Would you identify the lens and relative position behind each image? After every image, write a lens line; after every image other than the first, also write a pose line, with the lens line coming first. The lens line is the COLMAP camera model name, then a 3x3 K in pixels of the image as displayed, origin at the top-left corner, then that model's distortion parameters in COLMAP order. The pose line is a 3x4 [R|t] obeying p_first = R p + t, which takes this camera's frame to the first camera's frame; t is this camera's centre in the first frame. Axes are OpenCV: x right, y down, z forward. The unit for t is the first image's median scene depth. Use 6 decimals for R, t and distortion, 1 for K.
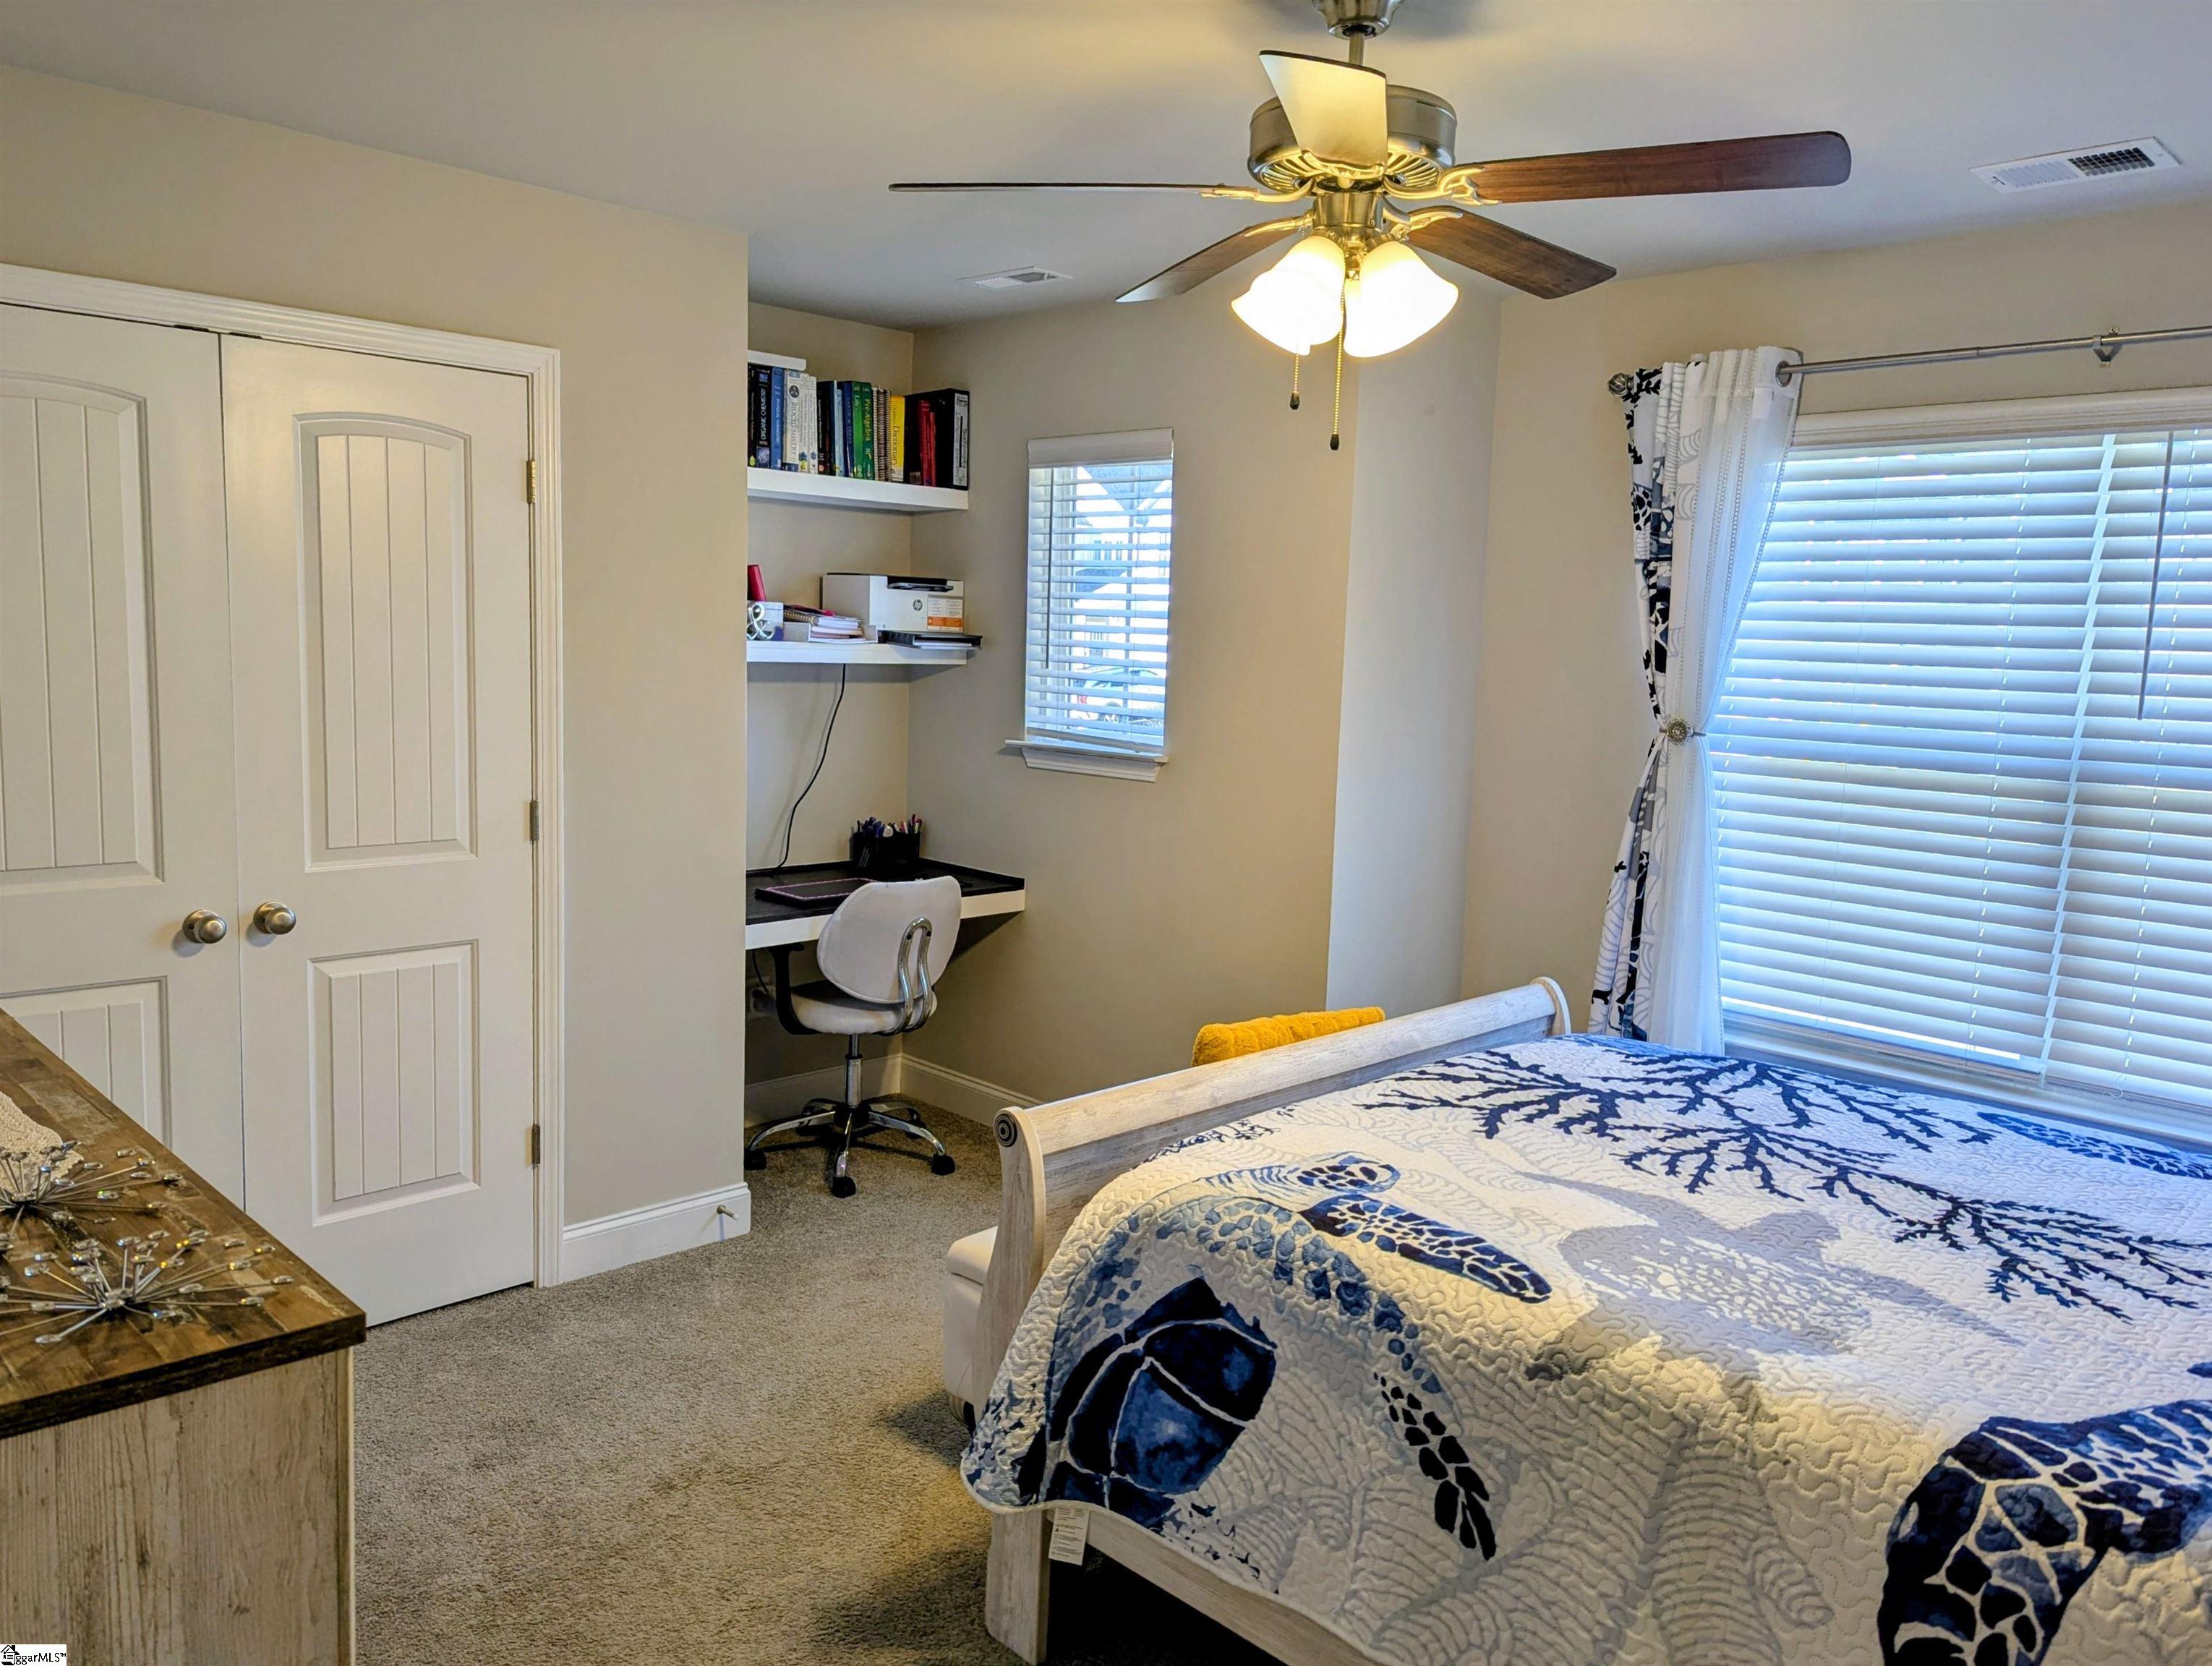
lens RADIAL K [[1589.0, 0, 1119.8], [0, 1589.0, 836.0], [0, 0, 1]] dist [0.095365, -0.089729]
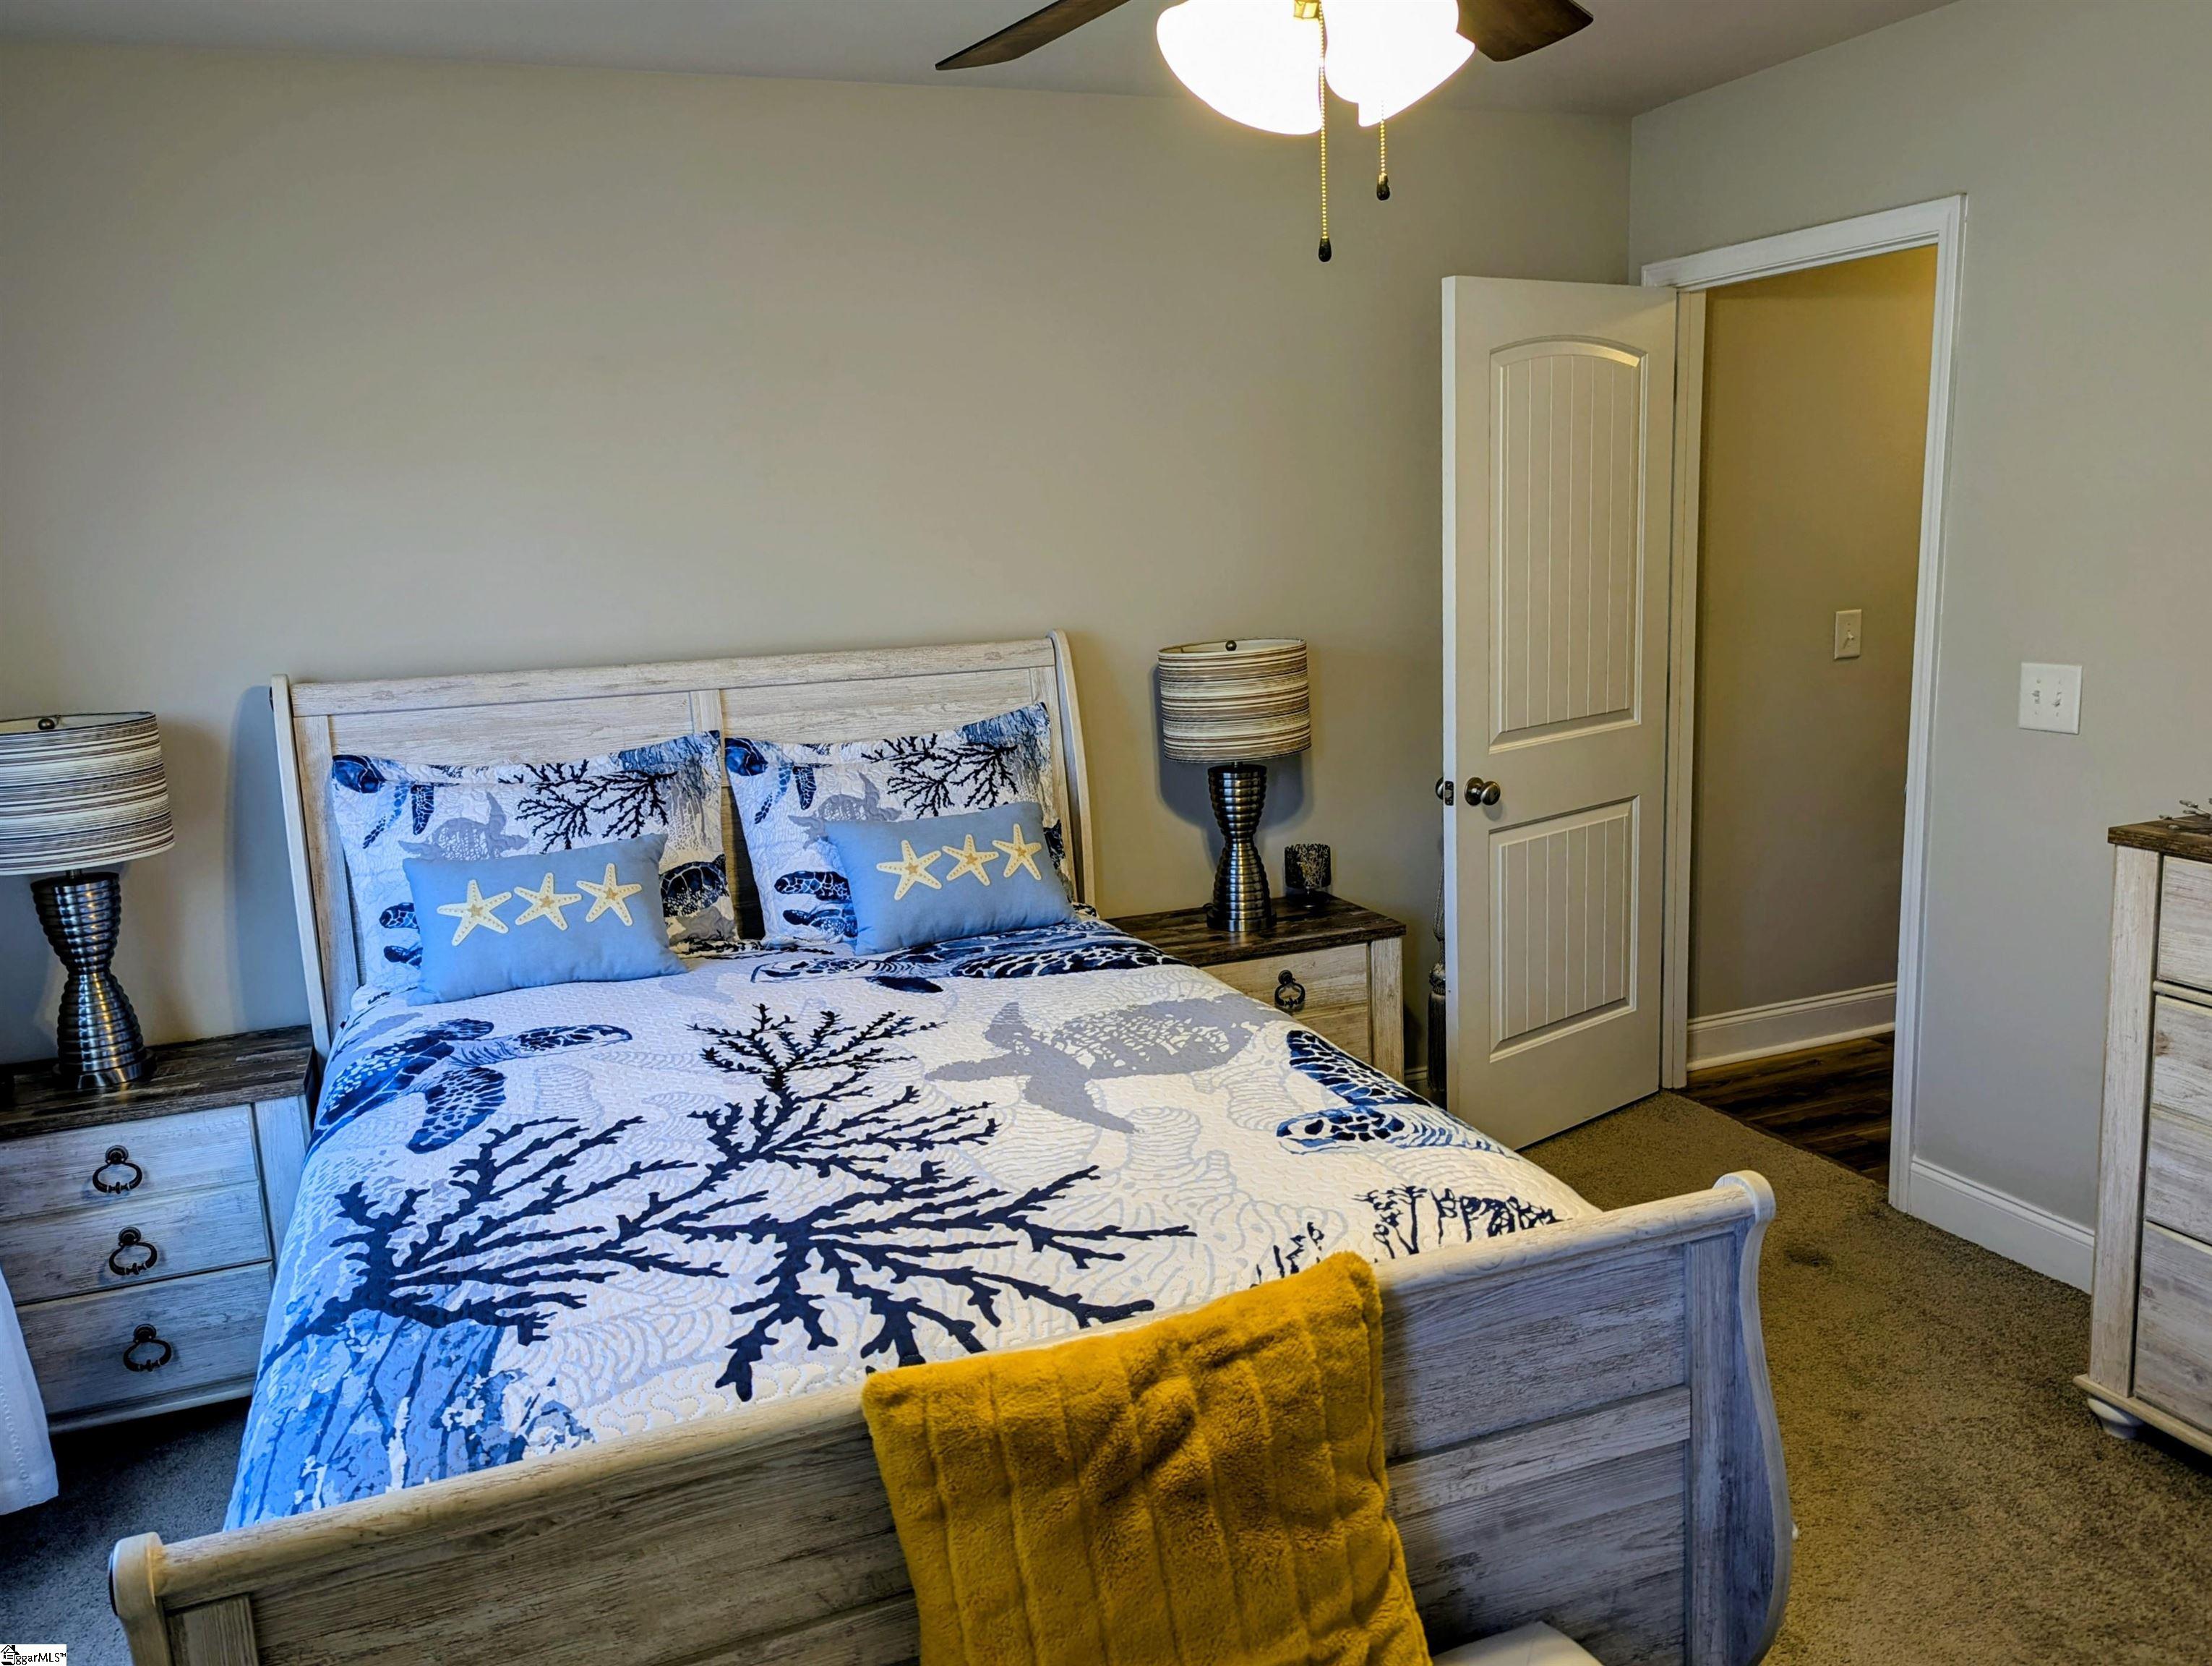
lens RADIAL K [[1589.3, 0, 1119.8], [0, 1589.3, 836.0], [0, 0, 1]] dist [0.095365, -0.089729]
pose [[-0.905019, -0.073903, 0.418903, -0.098606], [0.073160, 0.943074, 0.324437, -0.220762], [-0.419033, 0.324269, -0.848092, 1.611736]]
